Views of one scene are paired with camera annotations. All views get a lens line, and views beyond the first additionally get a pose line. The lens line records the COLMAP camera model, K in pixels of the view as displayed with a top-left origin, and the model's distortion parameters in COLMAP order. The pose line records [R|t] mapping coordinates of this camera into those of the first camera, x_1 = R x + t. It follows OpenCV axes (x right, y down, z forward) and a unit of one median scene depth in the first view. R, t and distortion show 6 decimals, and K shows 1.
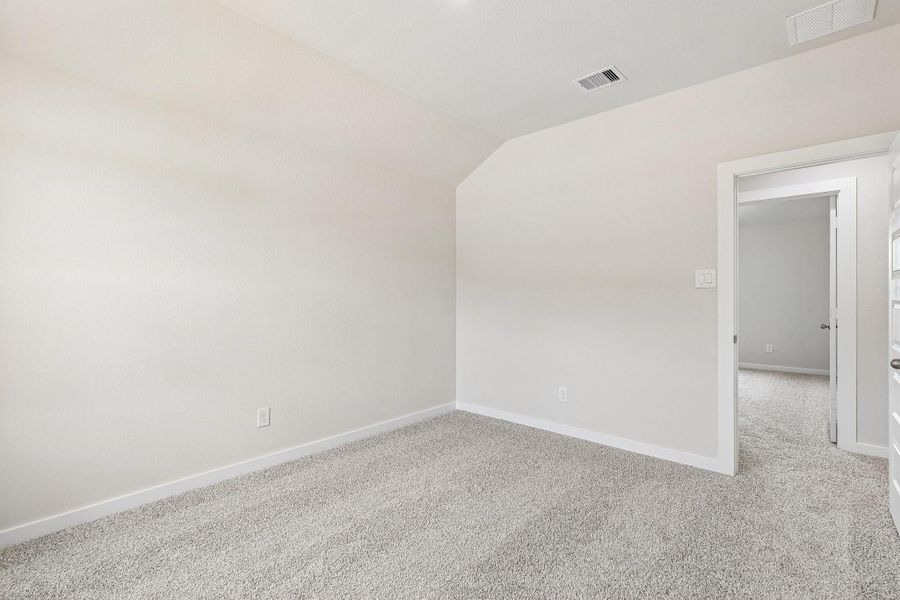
lens RADIAL K [[411.5, 0, 450.3], [0, 411.5, 300.6], [0, 0, 1]] dist [-0.010656, -0.000231]
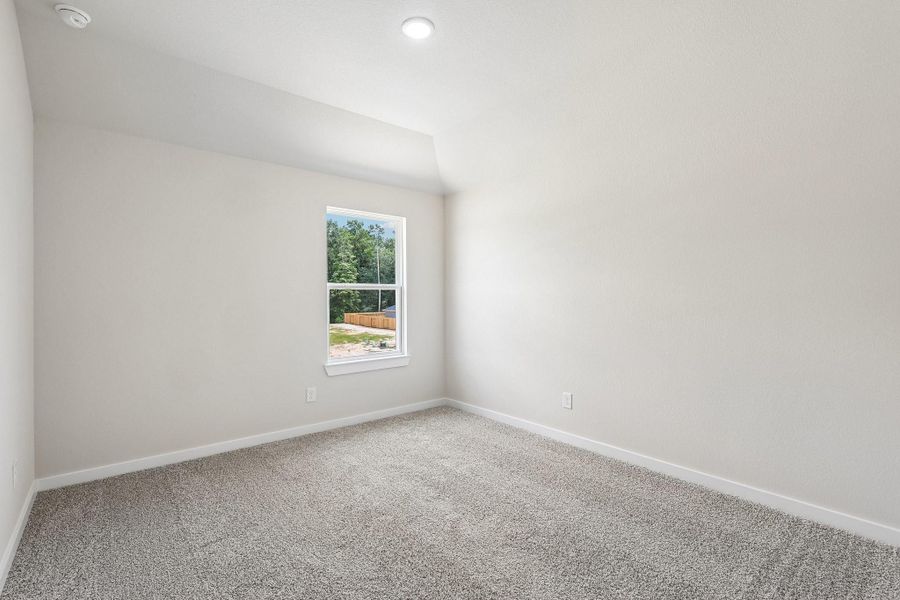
lens RADIAL K [[411.5, 0, 447.7], [0, 411.5, 304.3], [0, 0, 1]] dist [-0.010656, -0.000231]
pose [[-0.141867, 0.020402, -0.989676, 0.930269], [-0.003863, 0.999769, 0.021163, -0.024766], [0.989878, 0.006825, -0.141755, 0.986967]]
